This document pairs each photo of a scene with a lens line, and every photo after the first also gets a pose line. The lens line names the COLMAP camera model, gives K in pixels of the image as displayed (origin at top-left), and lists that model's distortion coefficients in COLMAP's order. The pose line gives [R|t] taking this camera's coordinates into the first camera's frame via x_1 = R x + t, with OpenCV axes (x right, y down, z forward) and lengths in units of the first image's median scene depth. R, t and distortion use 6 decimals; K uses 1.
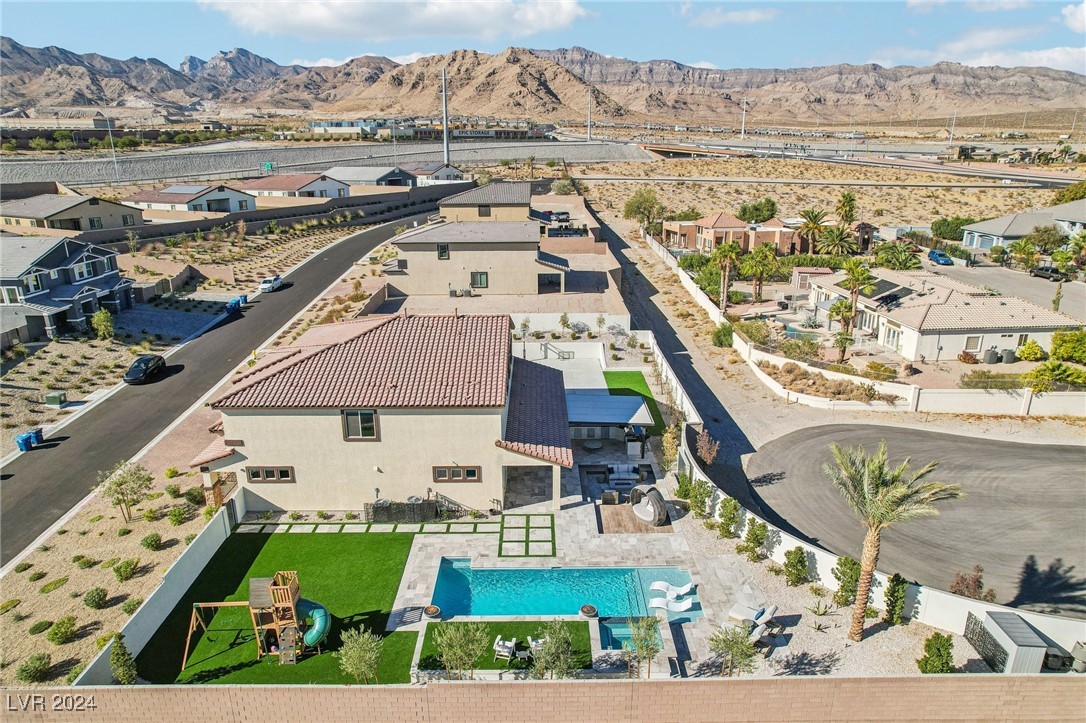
lens RADIAL K [[724.1, 0, 548.2], [0, 724.1, 361.5], [0, 0, 1]] dist [-0.072501, 0.050066]
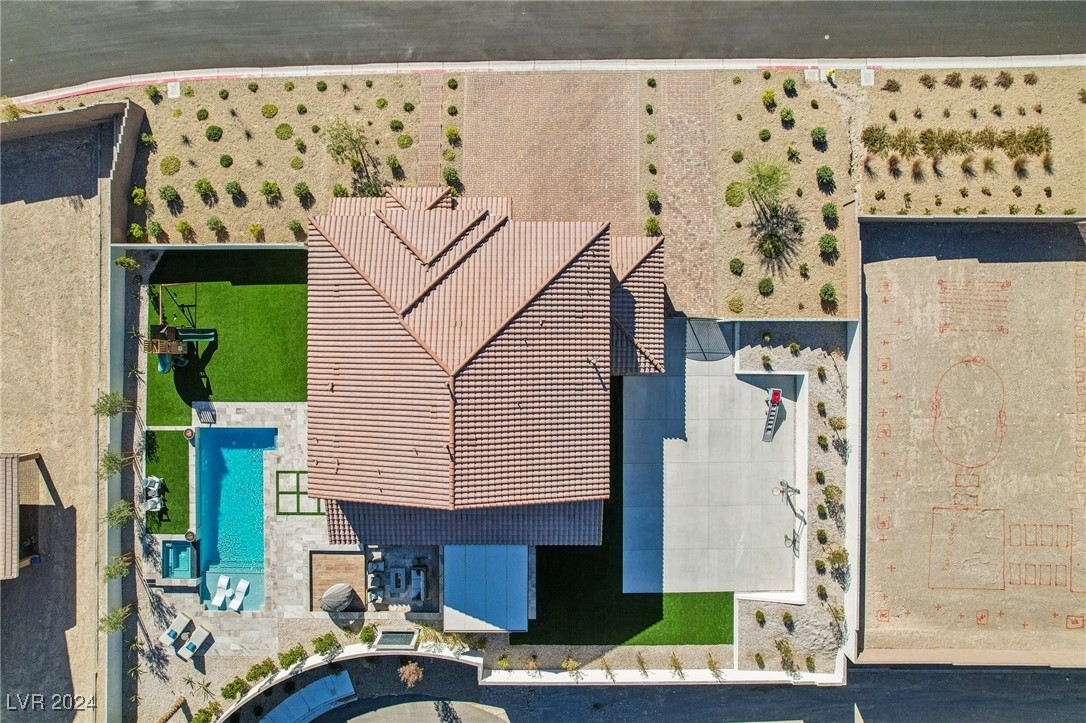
lens RADIAL K [[696.9, 0, 499.0], [0, 696.9, 346.8], [0, 0, 1]] dist [-0.063040, 0.048494]
pose [[-0.008066, 0.999952, 0.005647, -0.230629], [-0.262218, -0.007564, 0.964979, -0.788630], [0.964975, 0.006303, 0.262266, 0.801199]]
